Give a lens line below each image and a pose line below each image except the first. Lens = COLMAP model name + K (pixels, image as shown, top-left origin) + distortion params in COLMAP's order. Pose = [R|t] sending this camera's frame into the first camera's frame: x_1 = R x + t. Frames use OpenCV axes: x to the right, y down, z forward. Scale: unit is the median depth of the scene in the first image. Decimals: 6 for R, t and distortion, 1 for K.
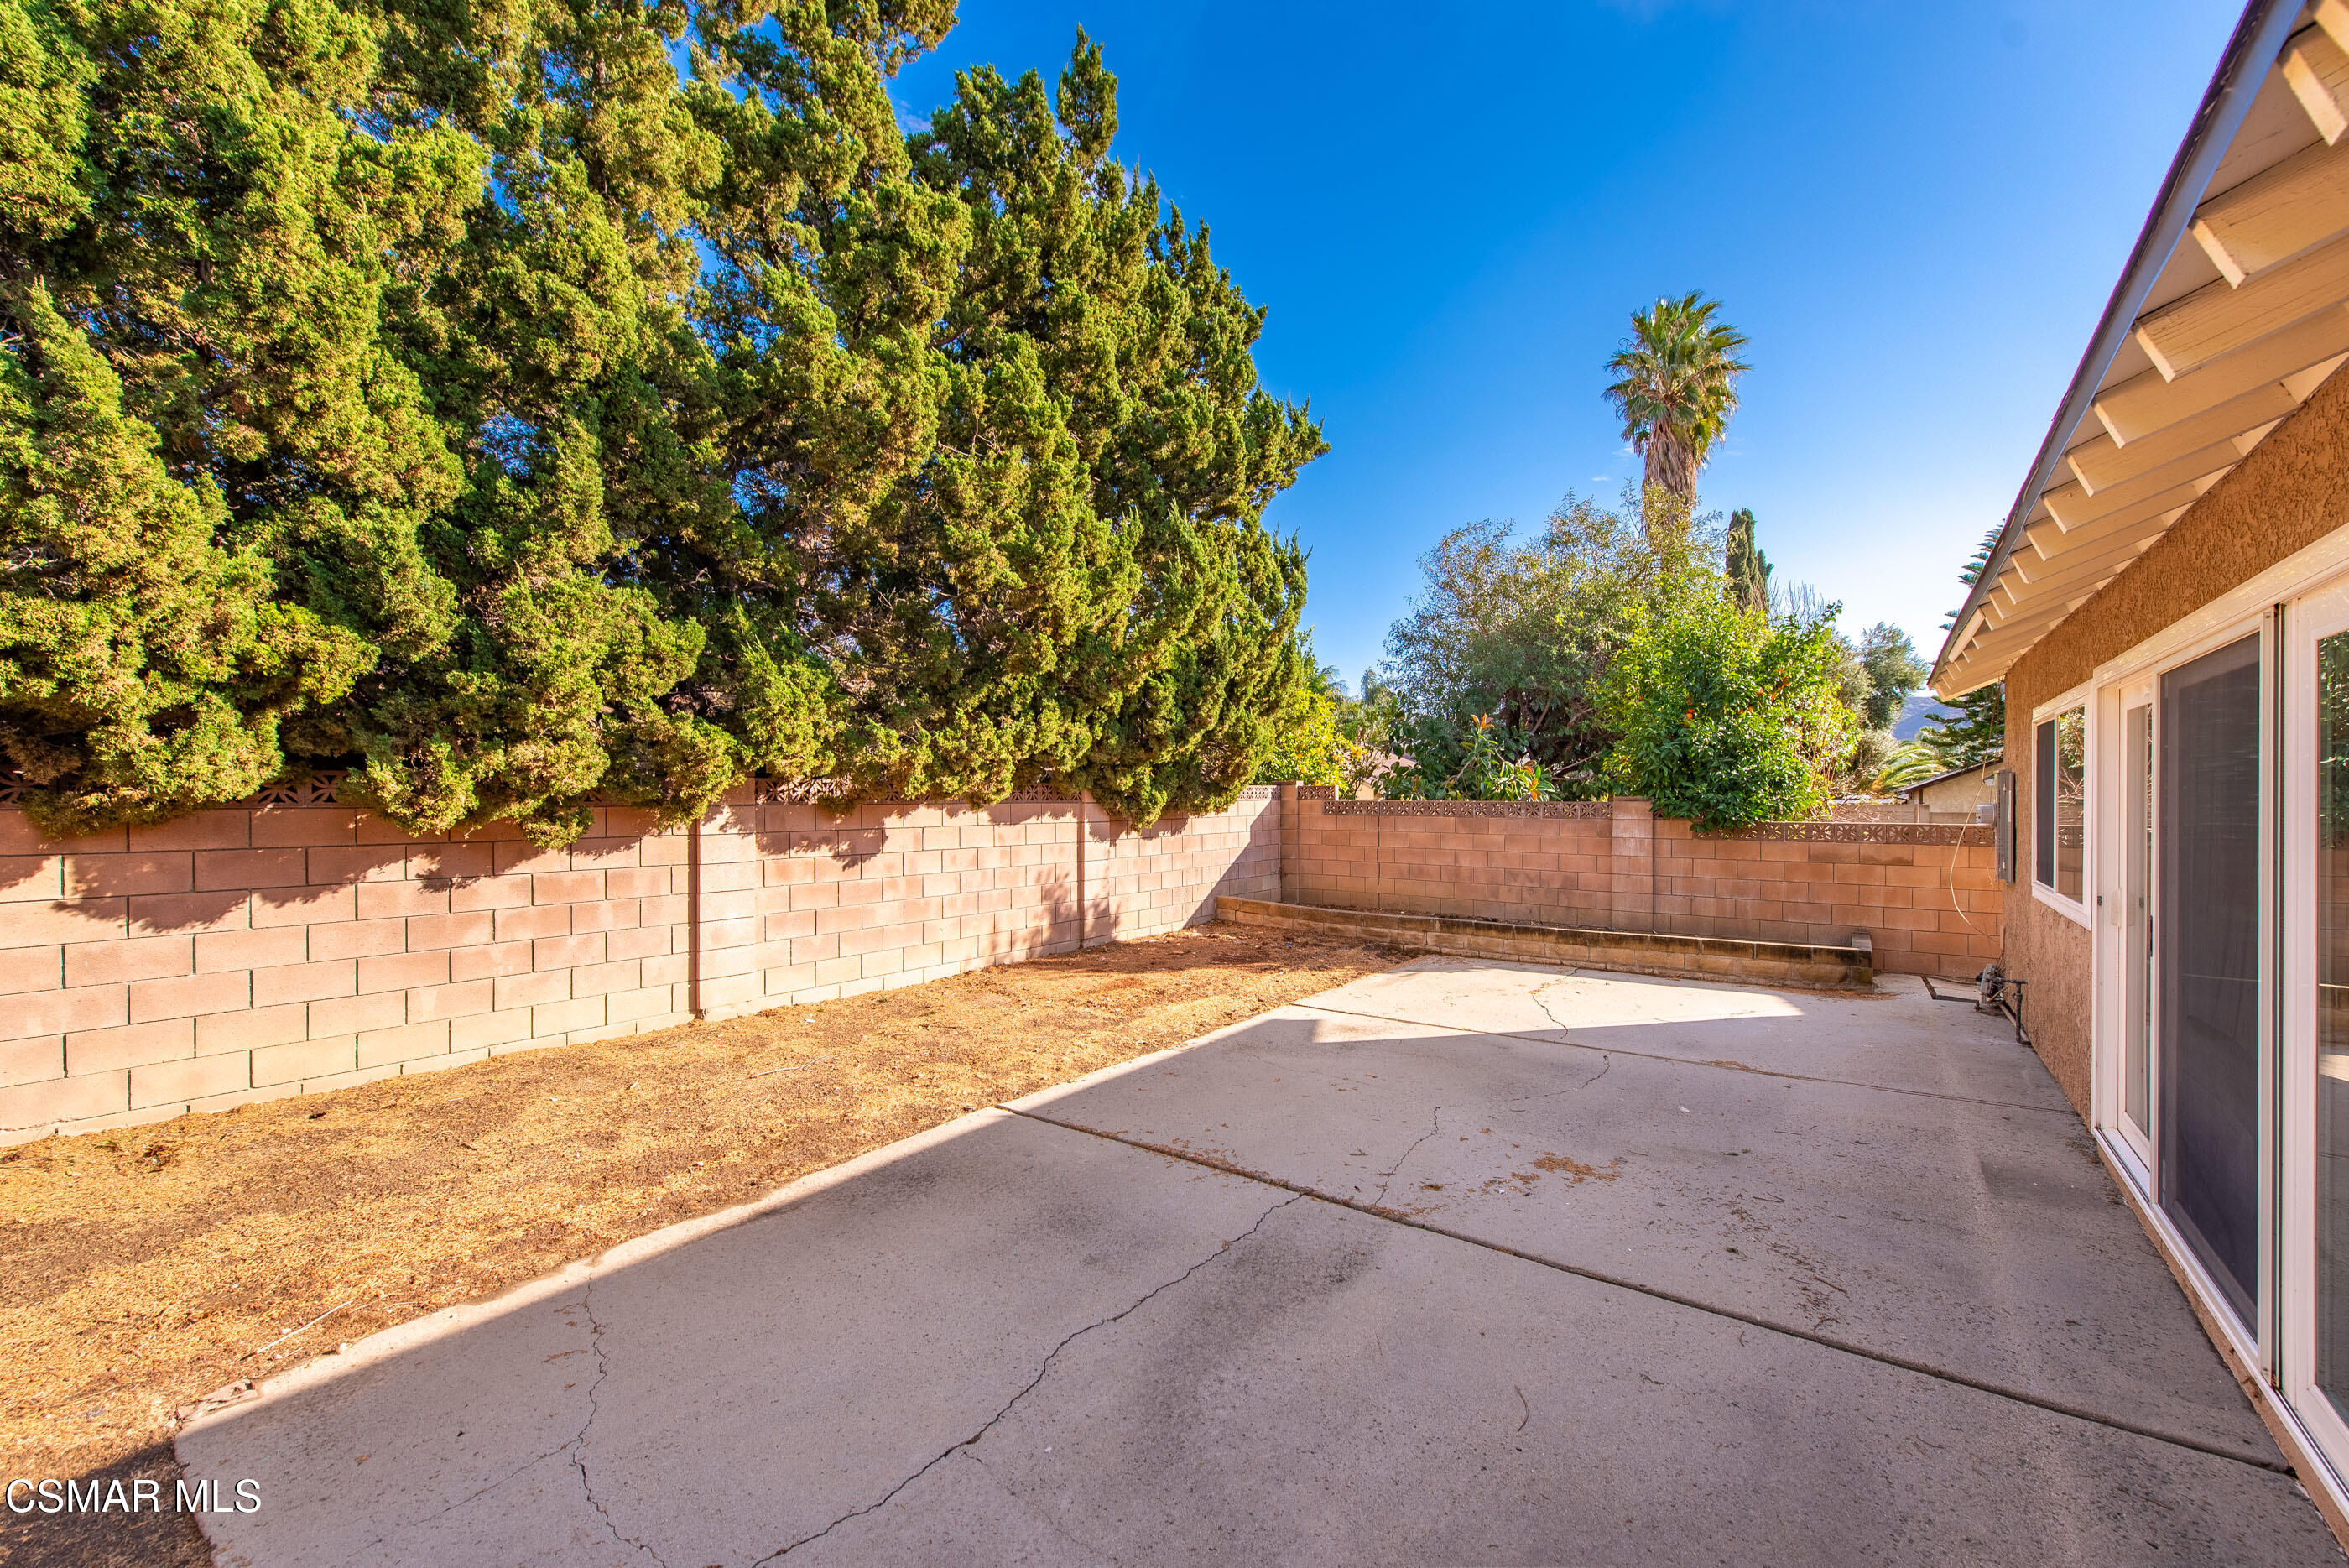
lens RADIAL K [[906.7, 0, 1176.7], [0, 906.7, 777.8], [0, 0, 1]] dist [0.009261, 0.000026]
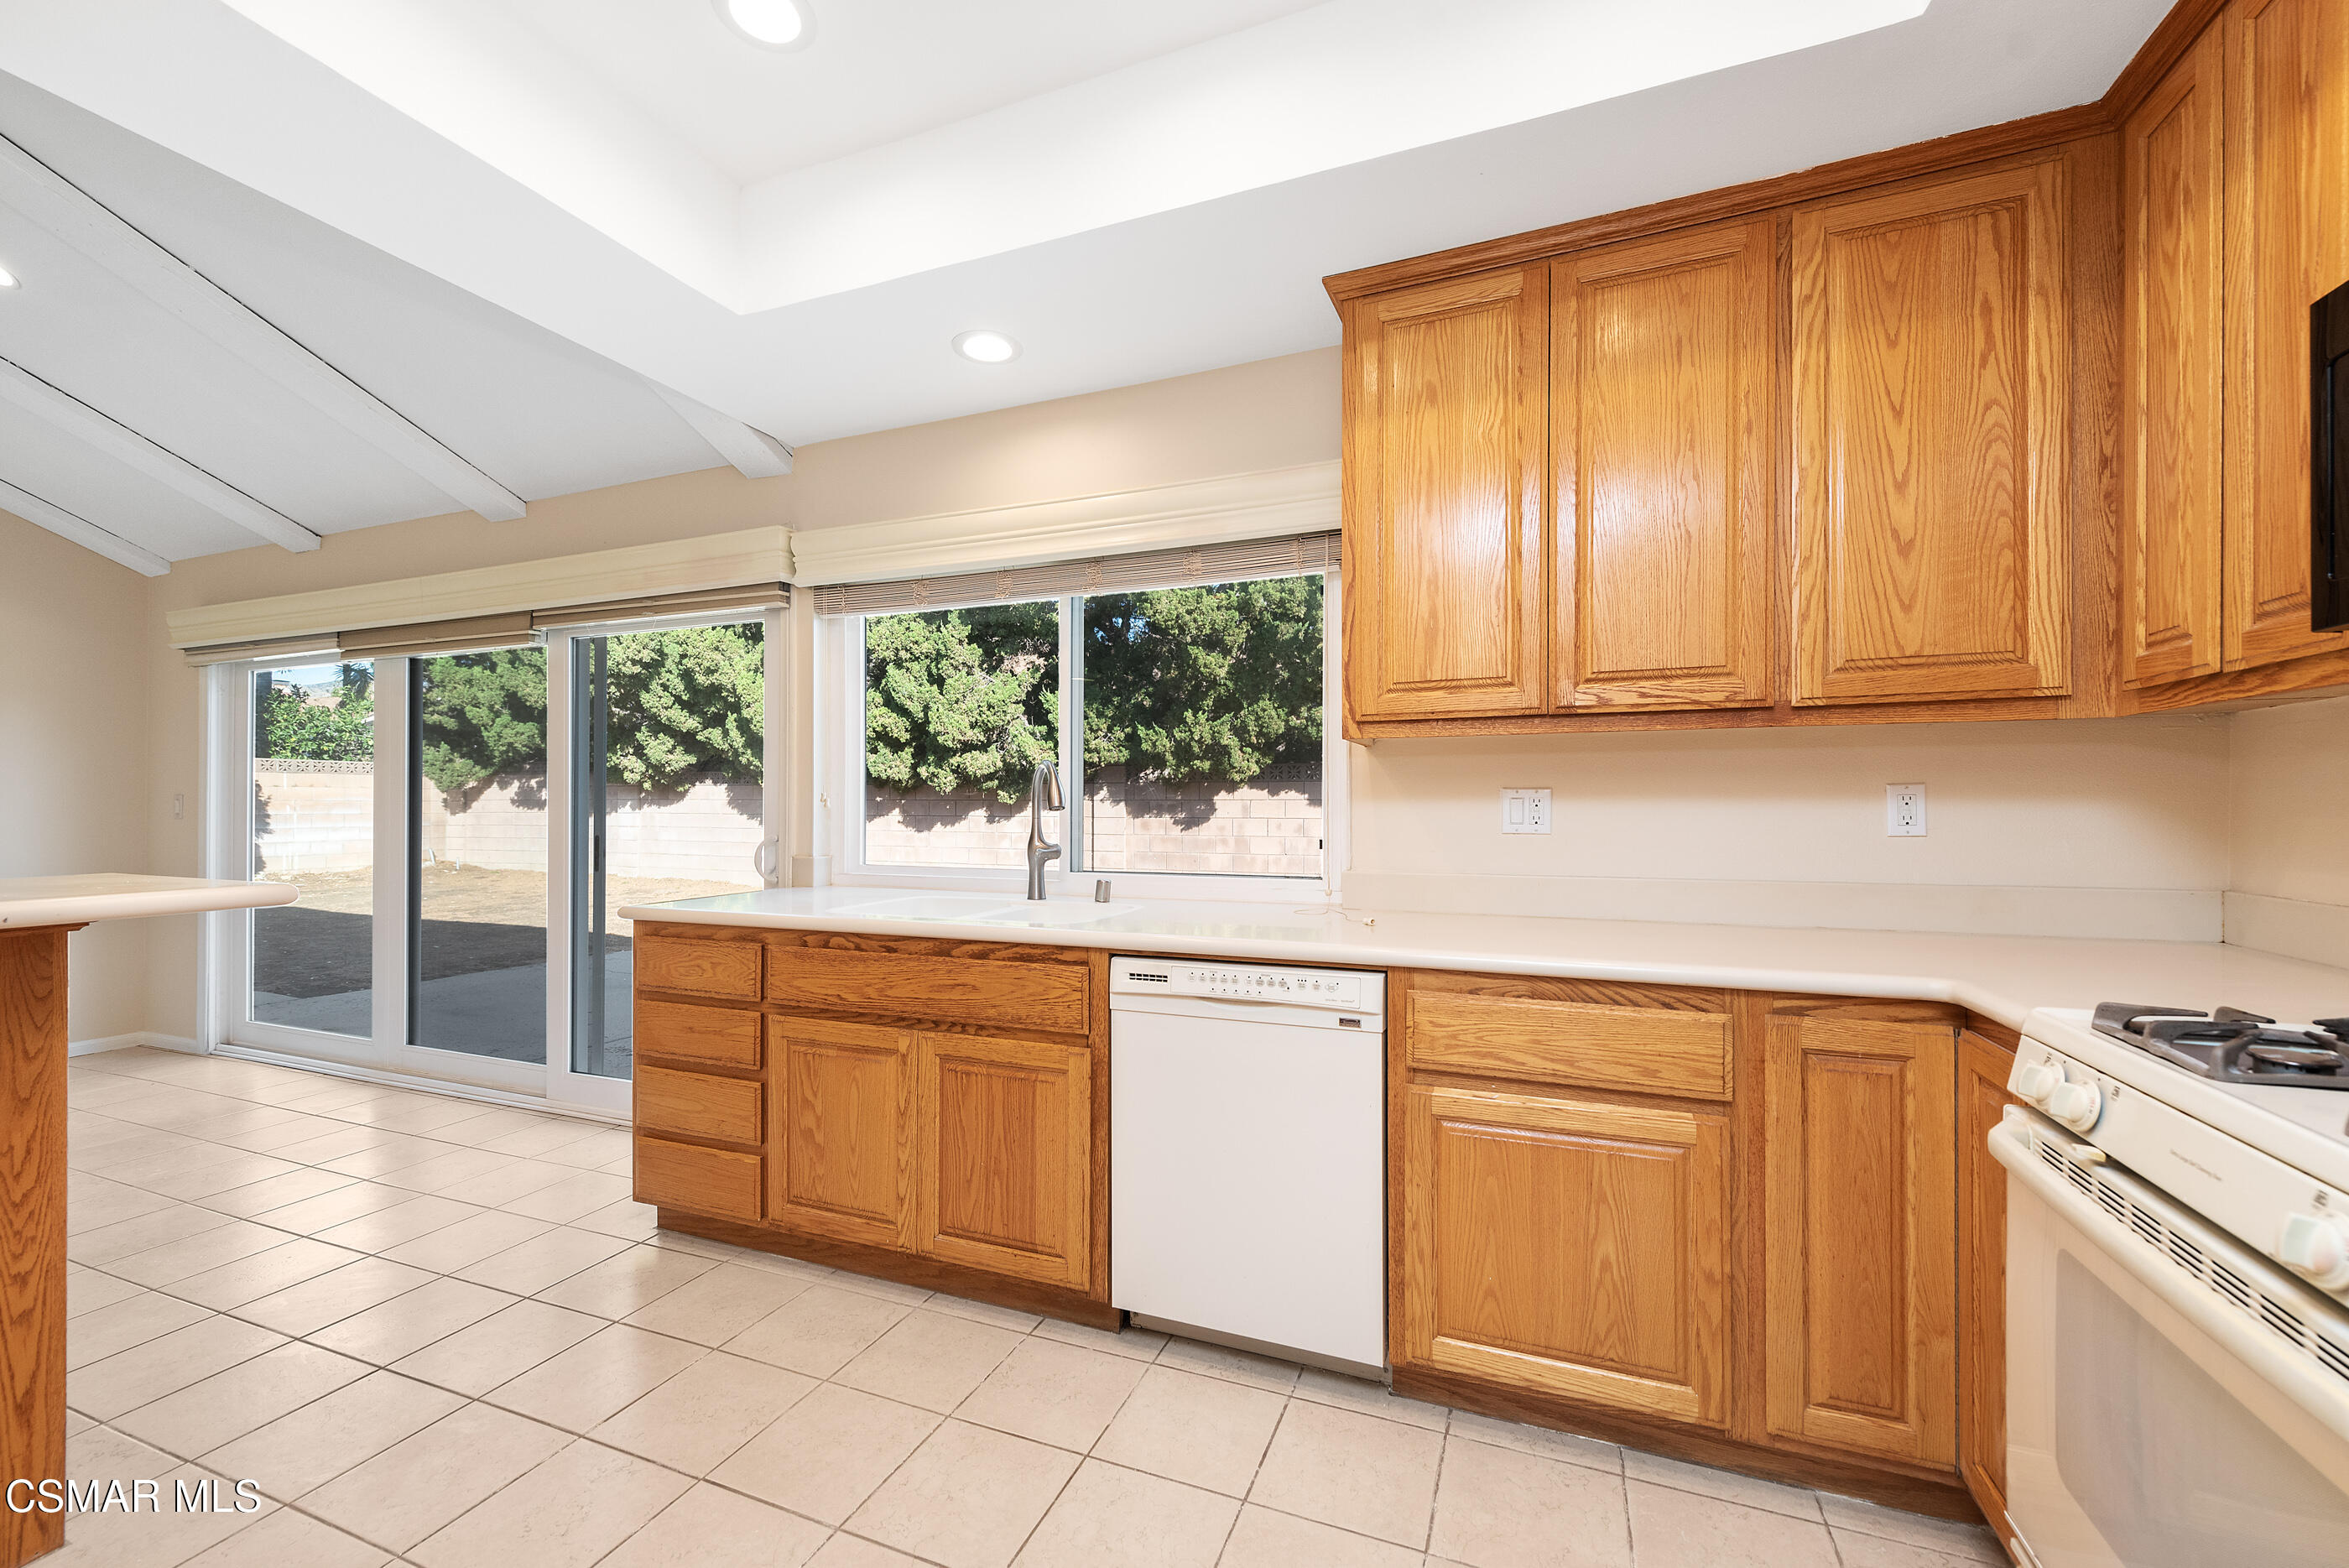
lens RADIAL K [[931.1, 0, 1188.3], [0, 931.1, 798.9], [0, 0, 1]] dist [0.007676, 0.000007]
pose [[0.275919, -0.006770, -0.961157, 0.826206], [0.018837, 0.999821, -0.001634, 0.045134], [0.960996, -0.017655, 0.275998, 0.501001]]
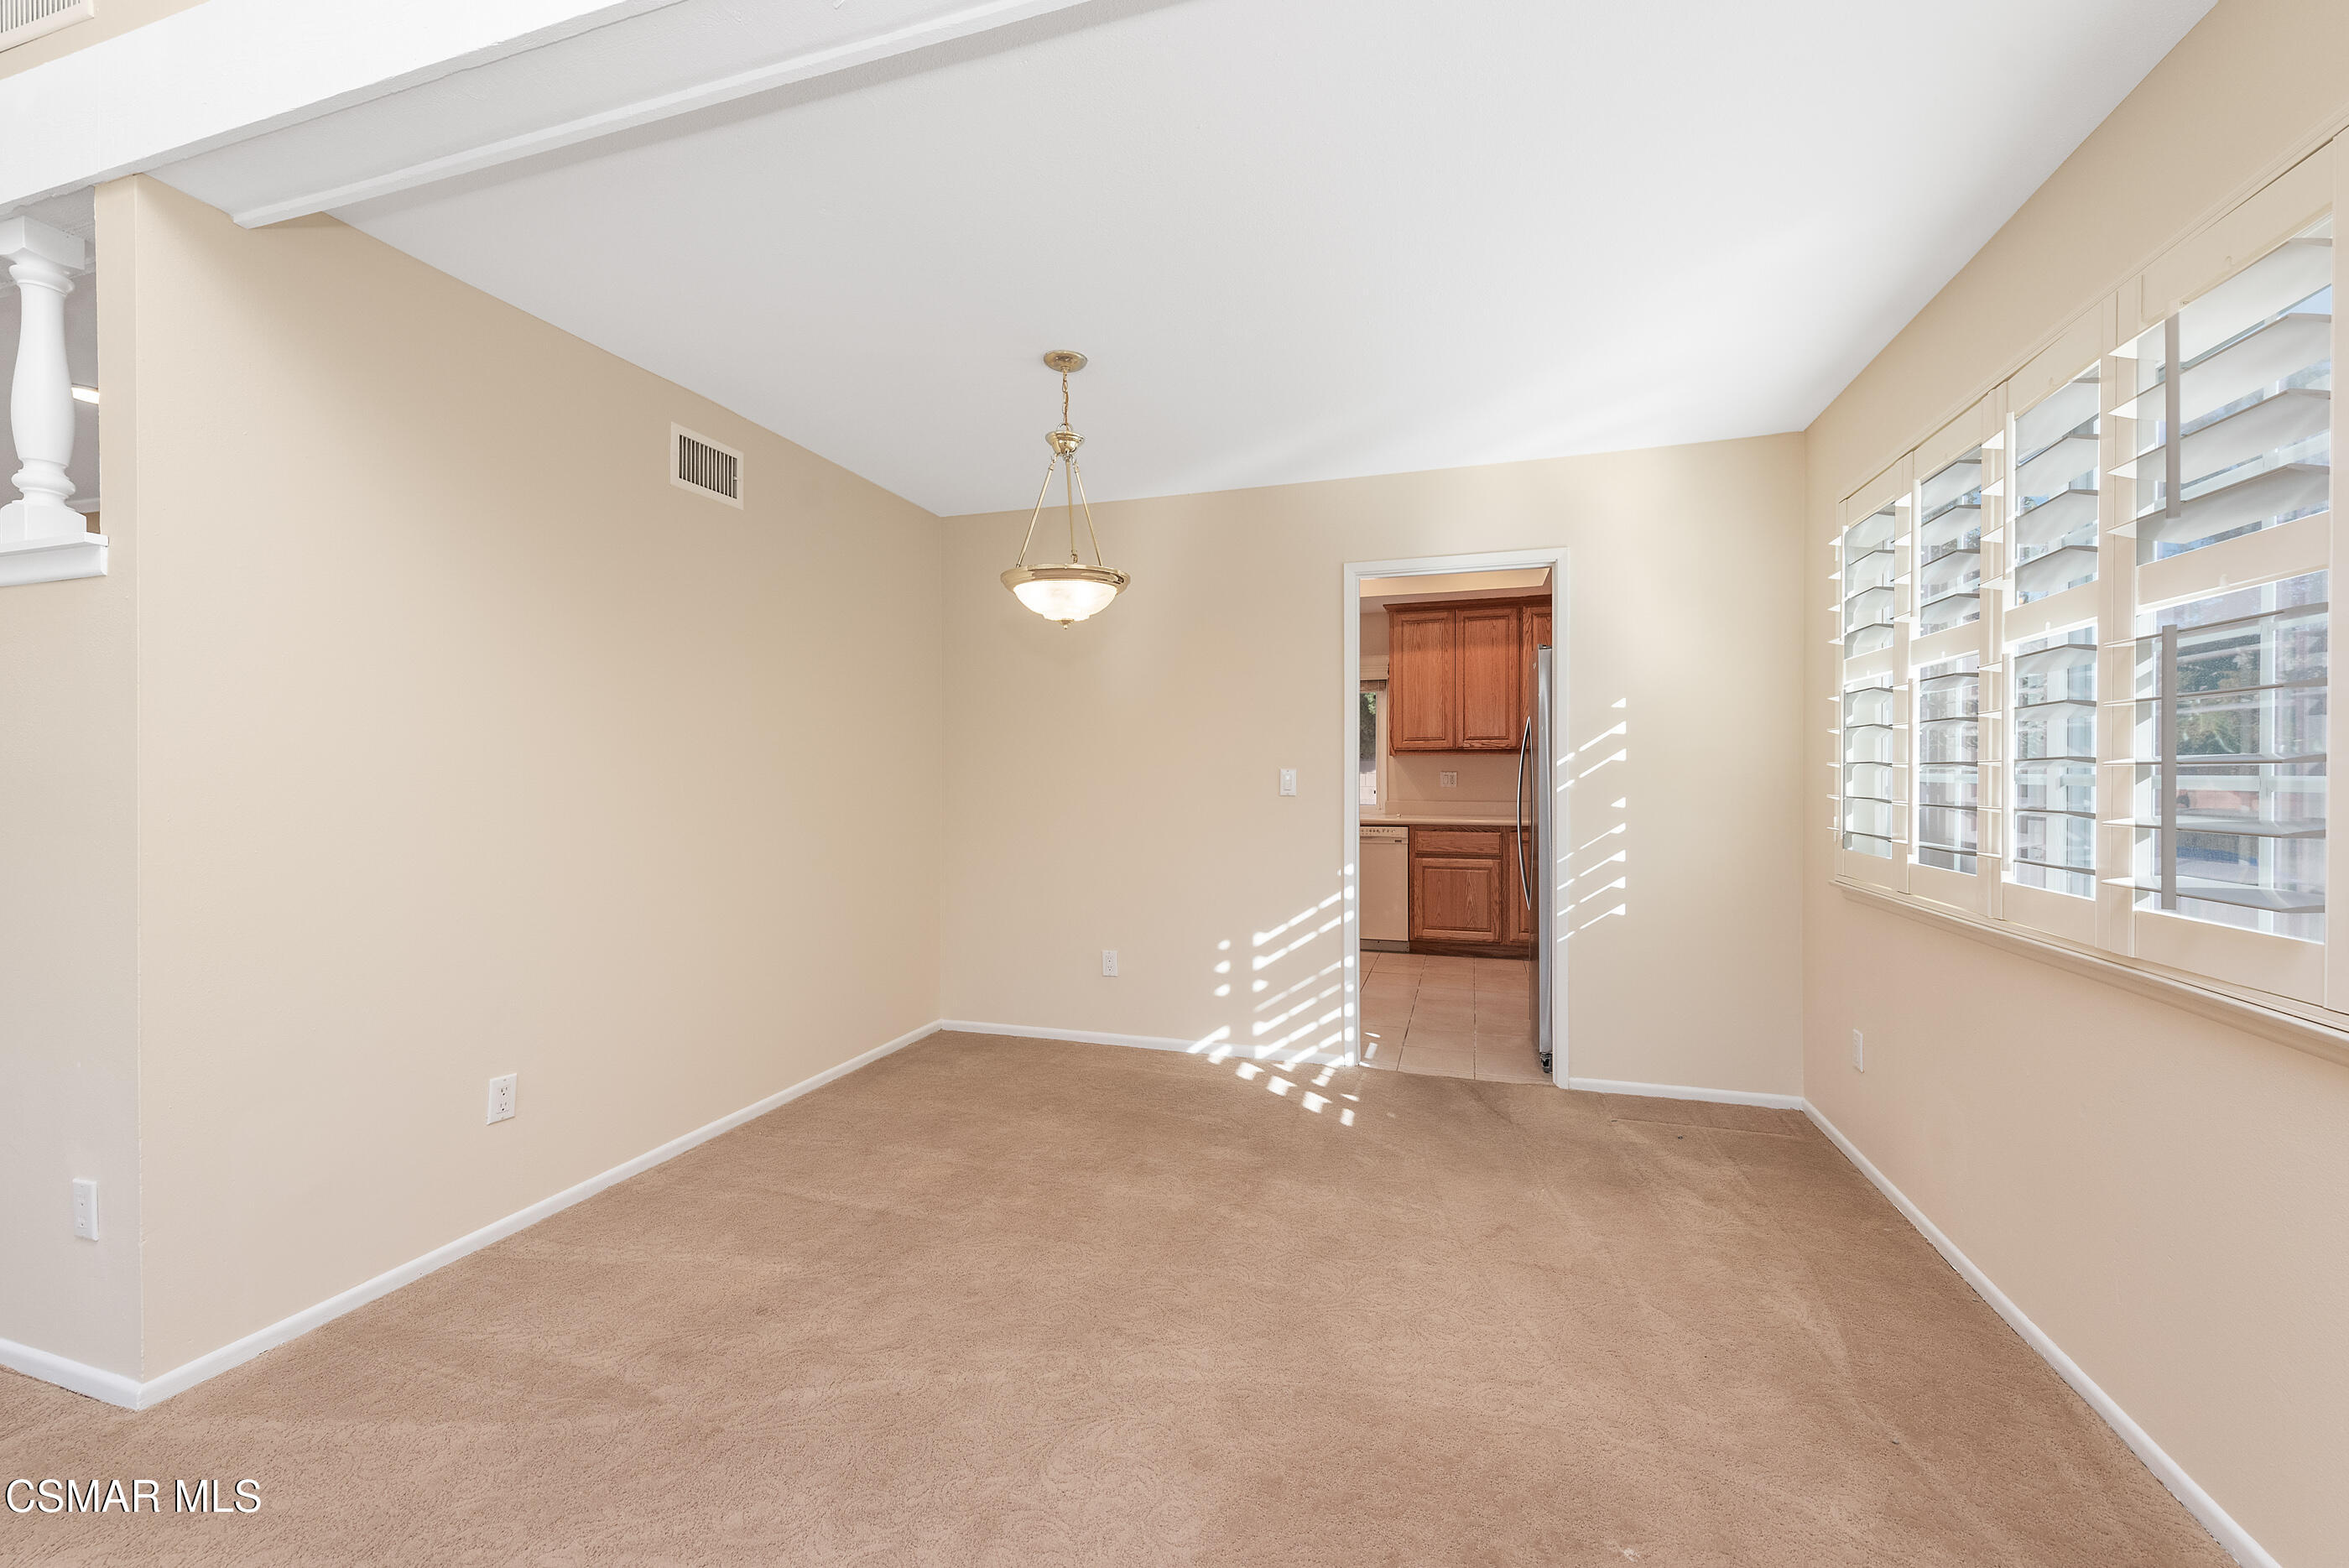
lens RADIAL K [[924.3, 0, 1180.5], [0, 924.3, 775.5], [0, 0, 1]] dist [0.002857, -0.000341]
pose [[0.346492, -0.003721, -0.938046, 1.227206], [0.018825, 0.999818, 0.002988, 0.040307], [0.937864, -0.018694, 0.346499, 0.202363]]
